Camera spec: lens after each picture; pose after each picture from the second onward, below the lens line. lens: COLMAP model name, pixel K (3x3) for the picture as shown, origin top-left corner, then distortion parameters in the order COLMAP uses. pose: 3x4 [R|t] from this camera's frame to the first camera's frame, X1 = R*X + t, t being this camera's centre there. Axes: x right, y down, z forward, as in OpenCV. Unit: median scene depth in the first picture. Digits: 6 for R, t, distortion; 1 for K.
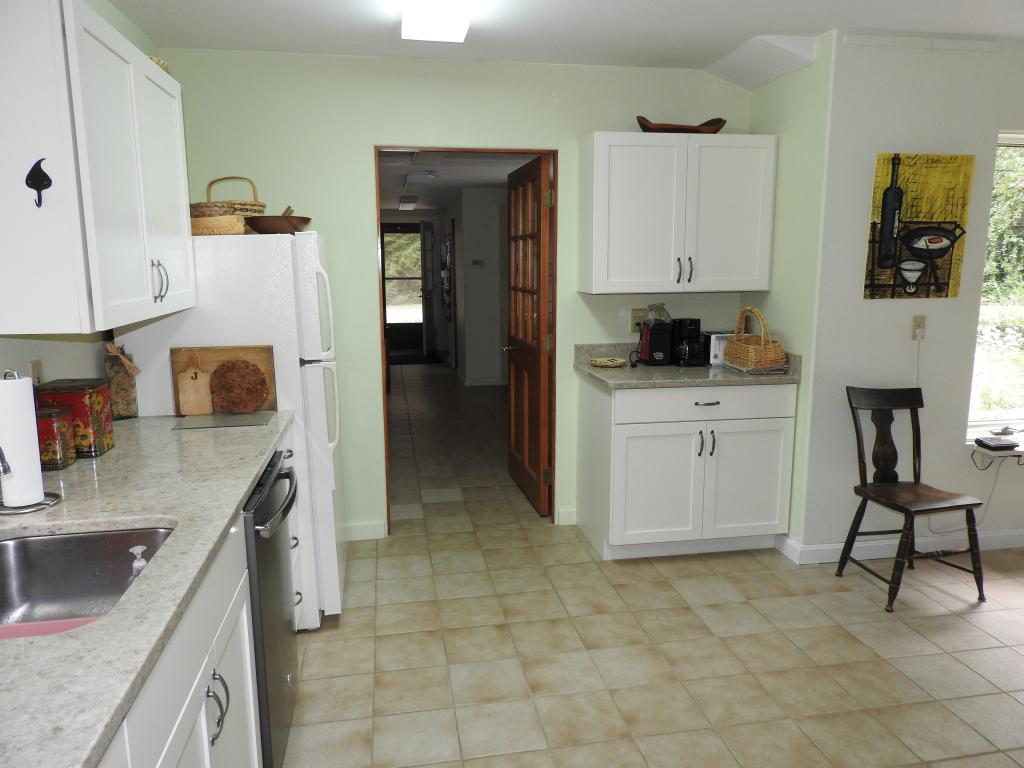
lens RADIAL K [[733.7, 0, 509.3], [0, 733.7, 386.5], [0, 0, 1]] dist [0.005003, -0.003326]
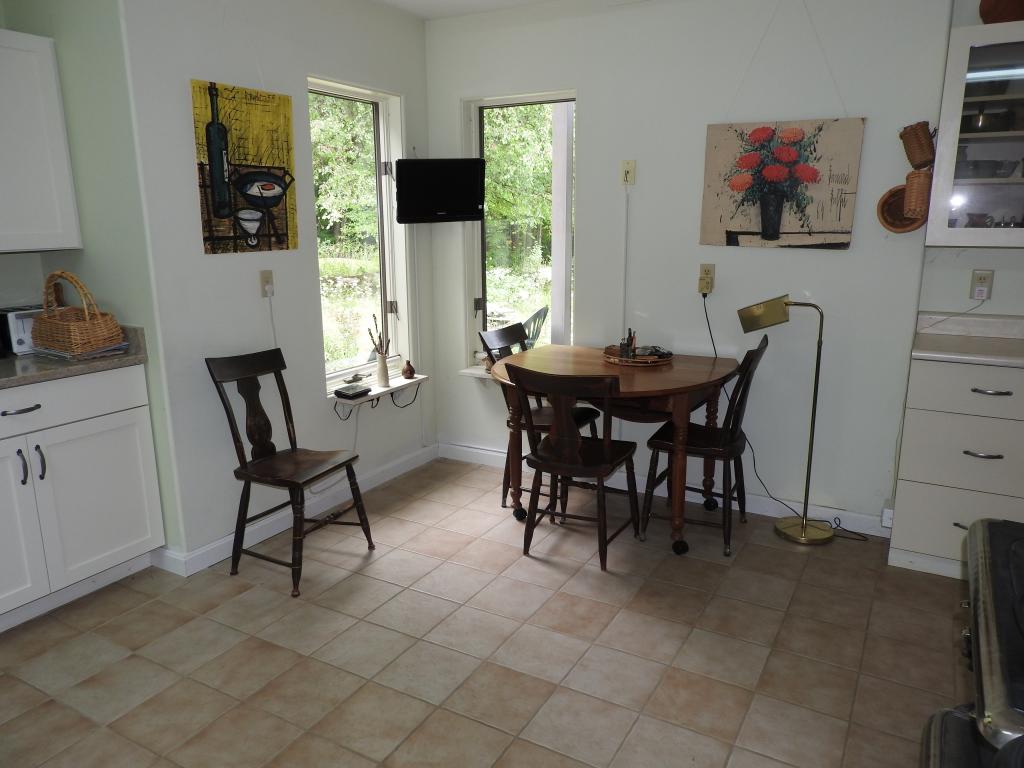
lens RADIAL K [[733.7, 0, 511.6], [0, 733.7, 383.5], [0, 0, 1]] dist [0.005003, -0.003326]
pose [[0.641489, -0.170597, 0.747923, 0.048764], [0.134405, 0.984873, 0.109366, -0.017289], [-0.755266, 0.030368, 0.654714, 0.182969]]
